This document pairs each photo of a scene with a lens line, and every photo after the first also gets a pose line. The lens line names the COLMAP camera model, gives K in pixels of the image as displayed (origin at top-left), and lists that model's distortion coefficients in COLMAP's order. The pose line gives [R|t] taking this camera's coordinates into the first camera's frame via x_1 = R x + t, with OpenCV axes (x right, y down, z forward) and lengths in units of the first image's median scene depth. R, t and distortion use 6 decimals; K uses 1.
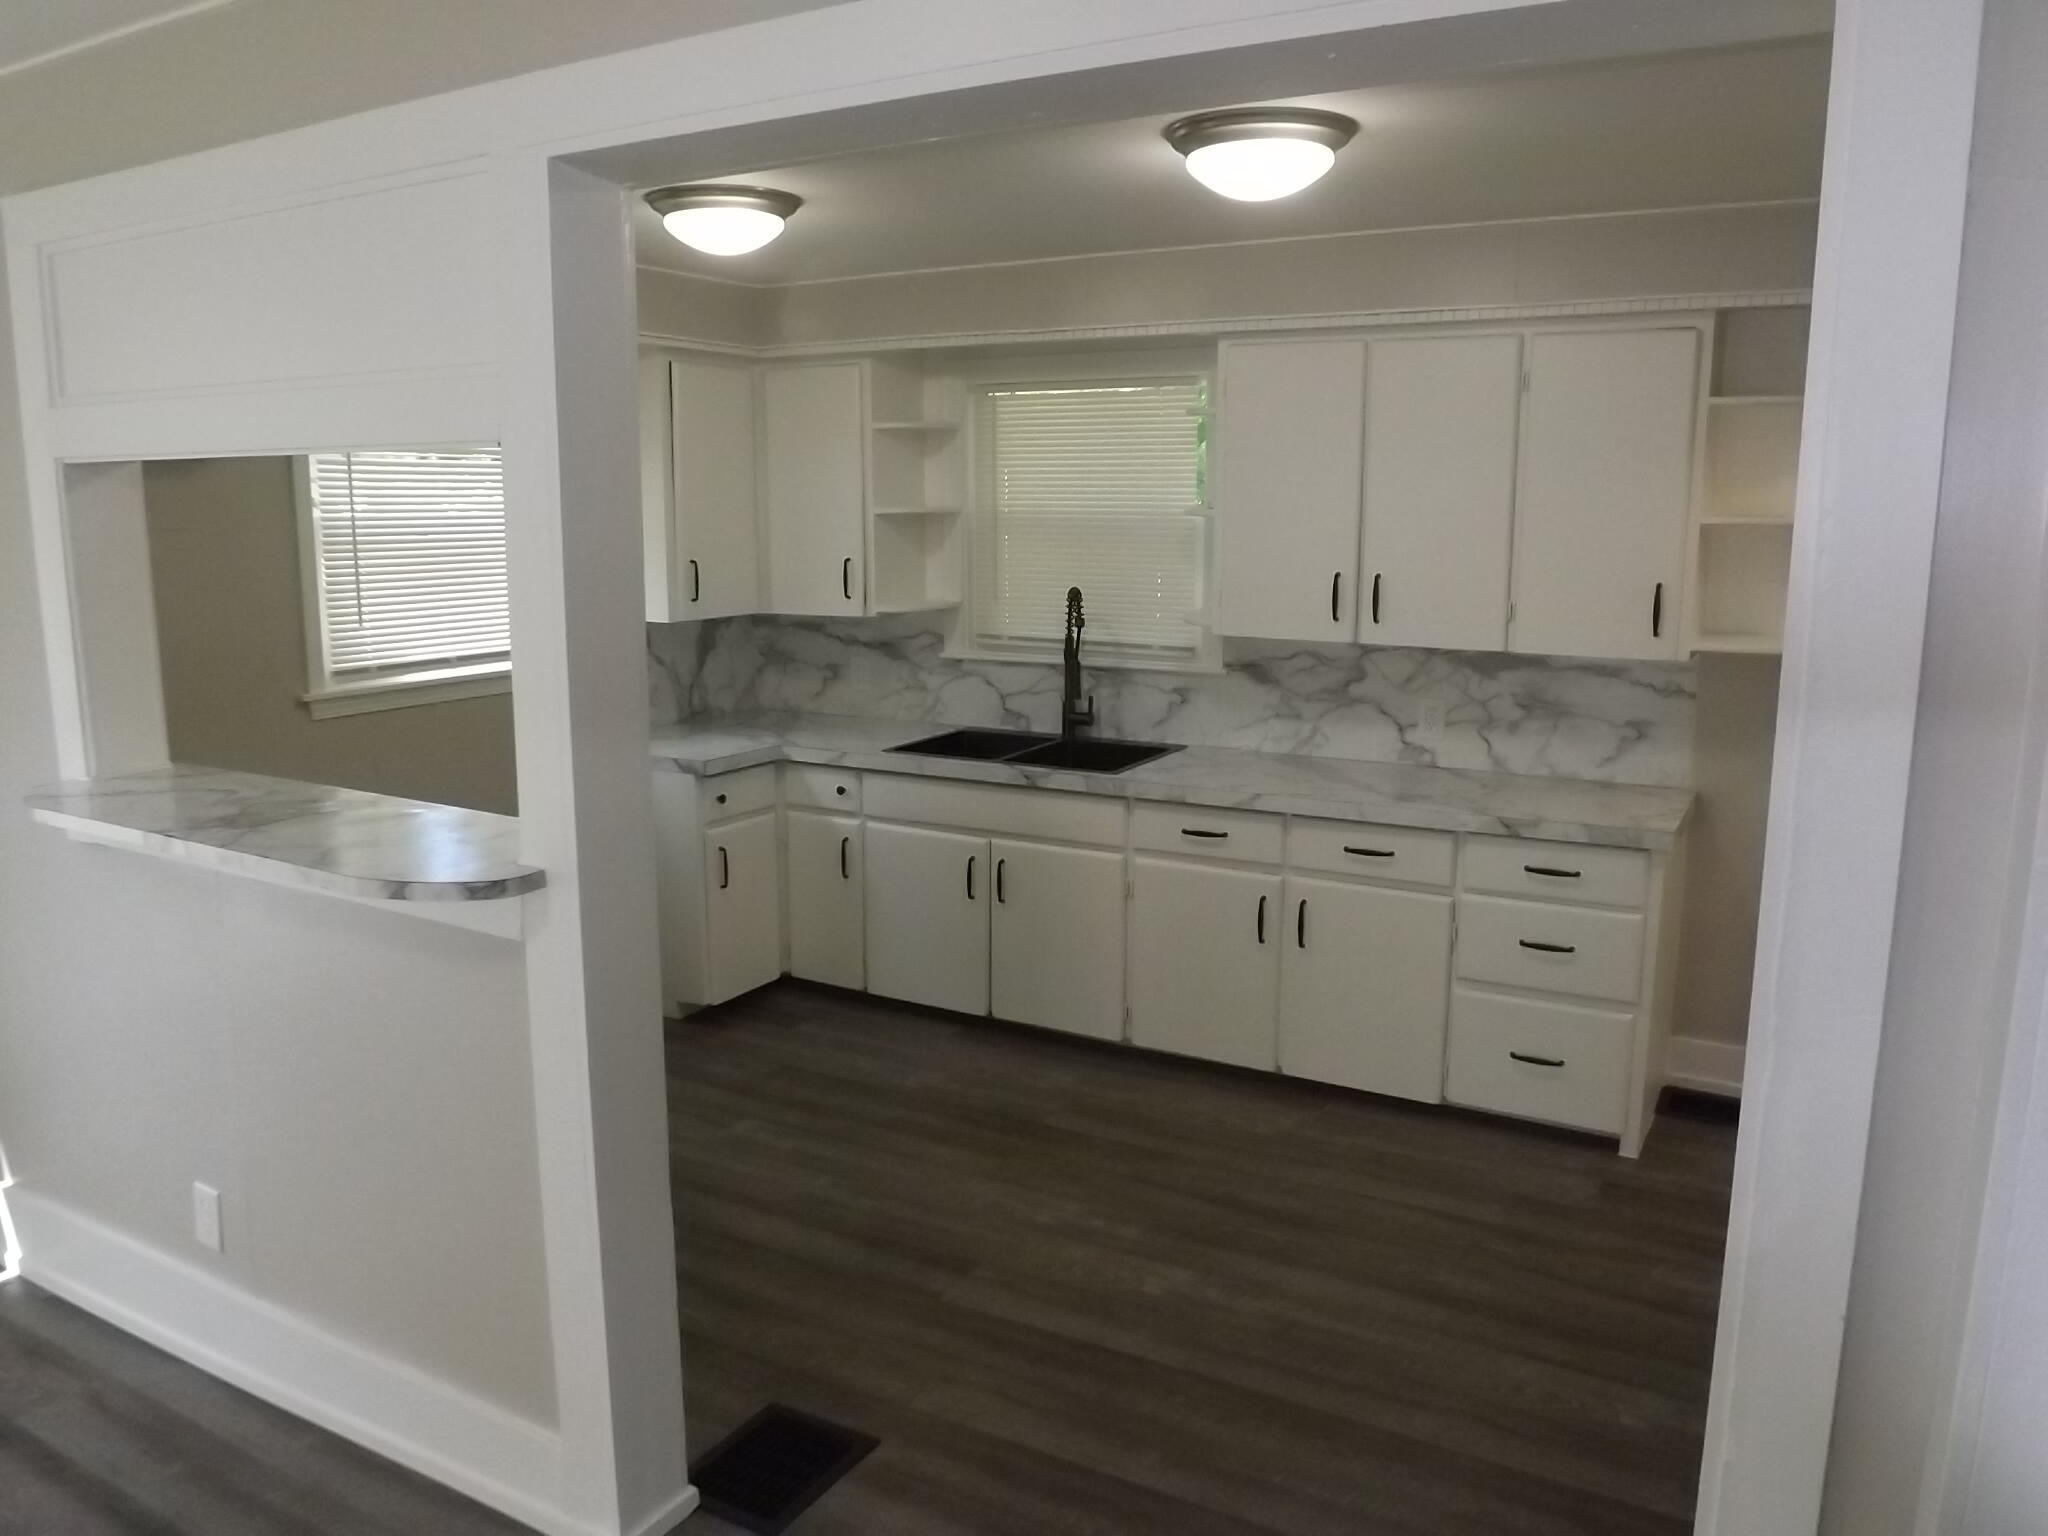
lens RADIAL K [[1499.2, 0, 1024.0], [0, 1499.2, 768.0], [0, 0, 1]] dist [-0.054039, -0.001882]
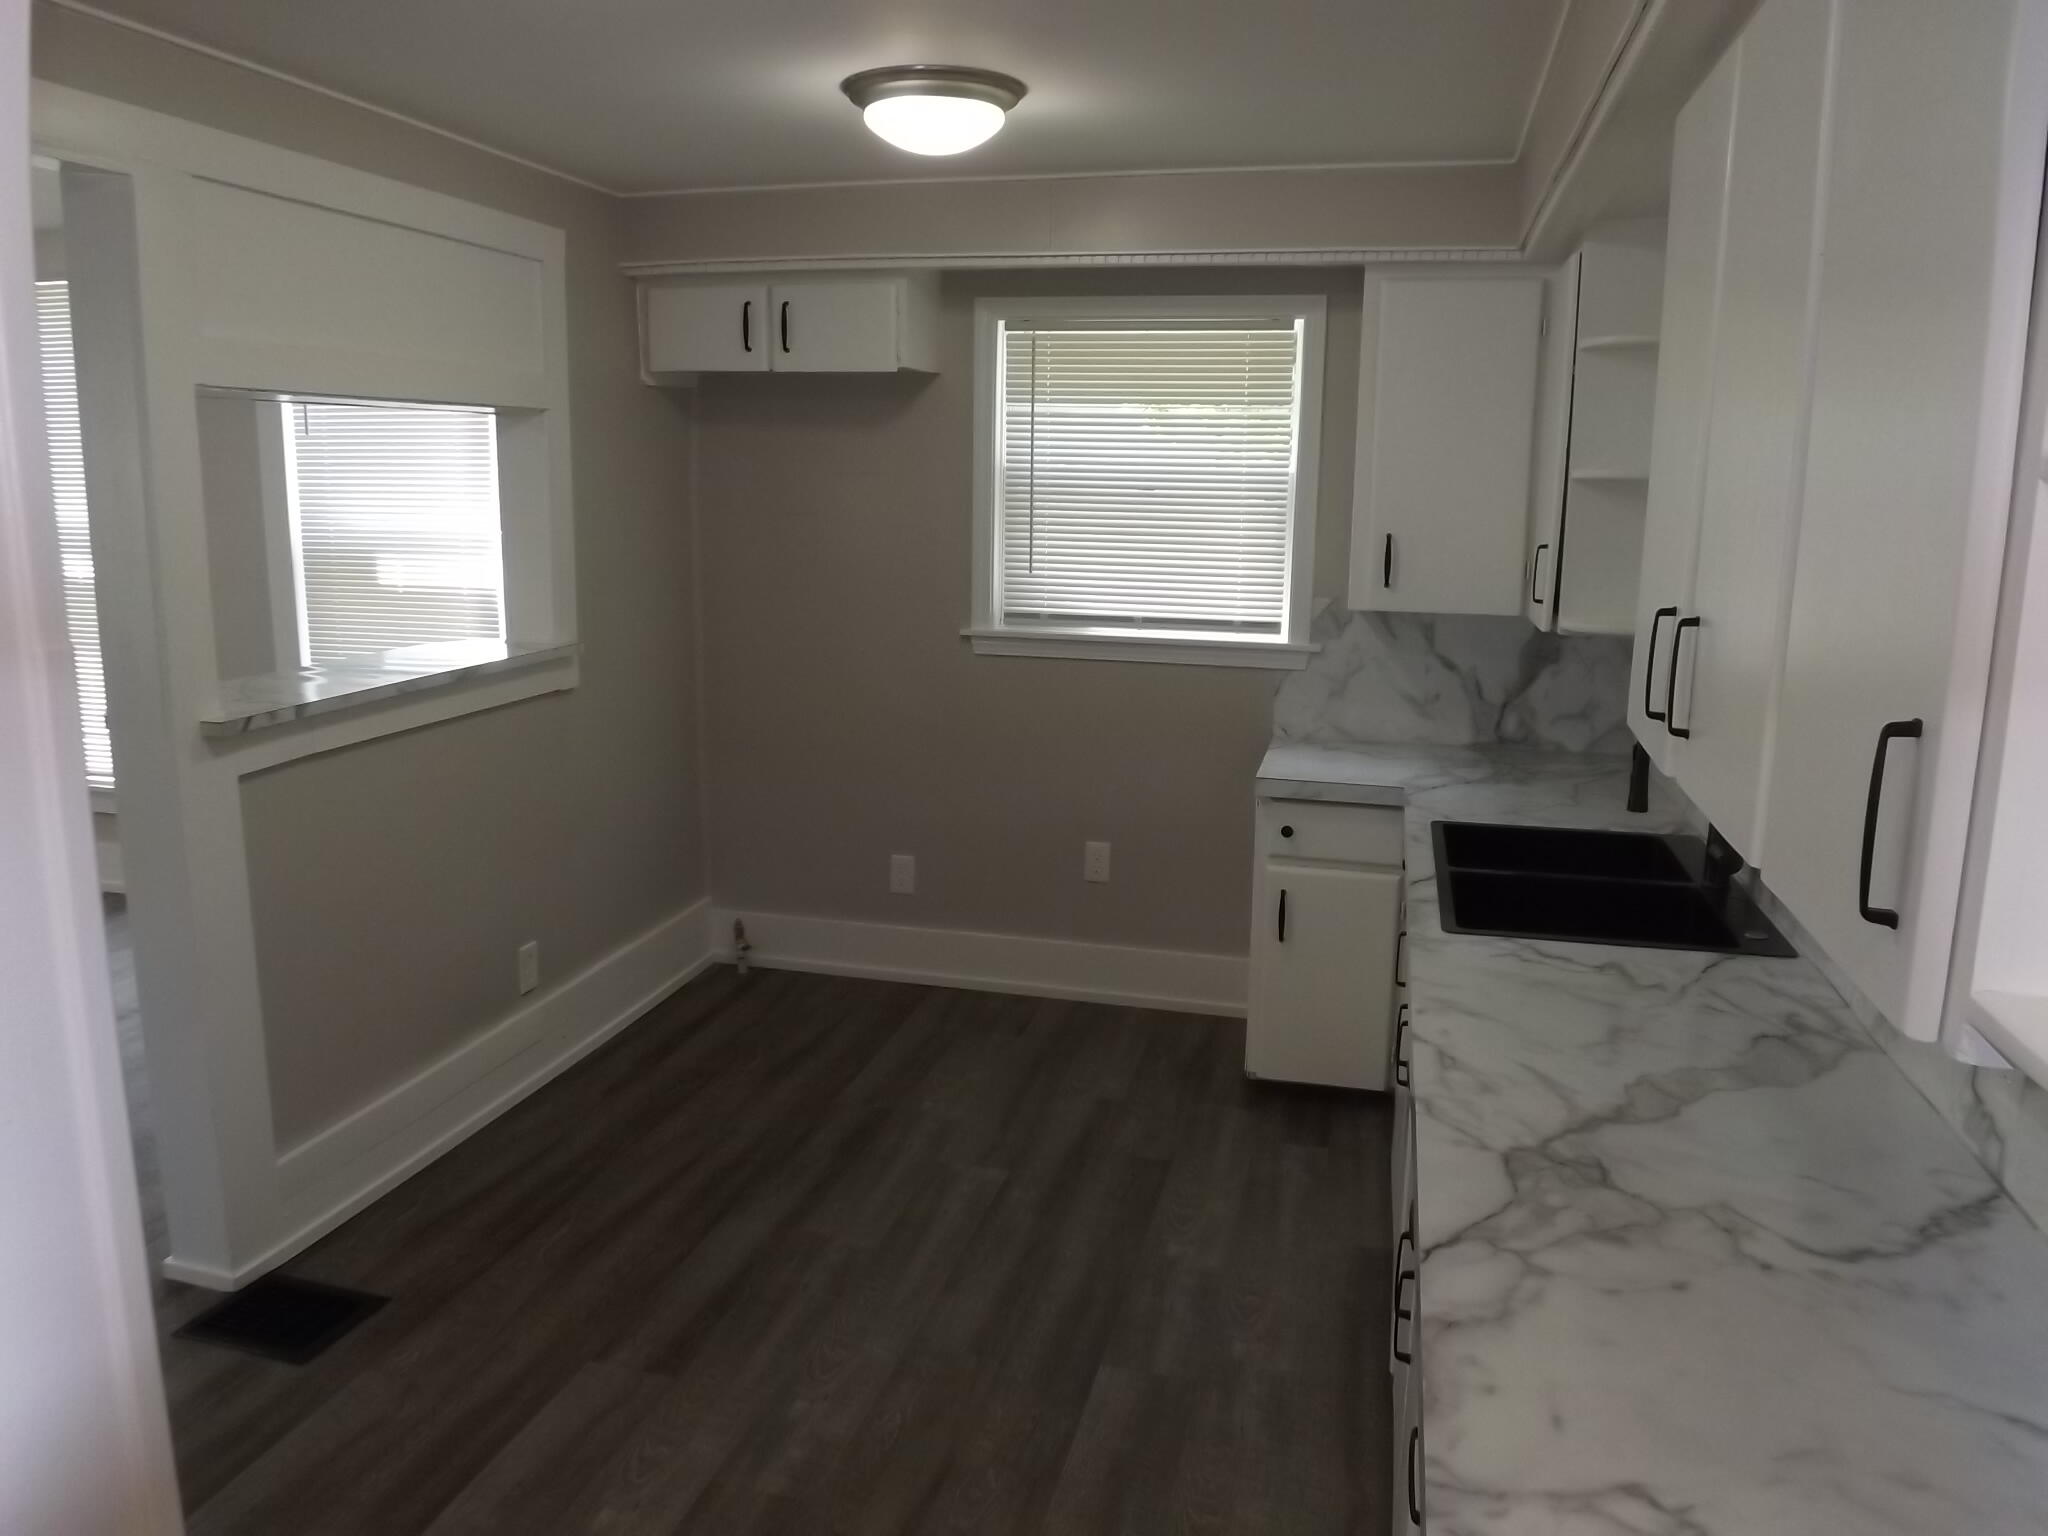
lens RADIAL K [[1499.2, 0, 1024.0], [0, 1499.2, 768.0], [0, 0, 1]] dist [-0.054039, -0.001882]
pose [[0.255152, 0.186872, -0.948671, 0.577950], [-0.187794, 0.972040, 0.140967, -0.111094], [0.948489, 0.142187, 0.283111, 0.724705]]
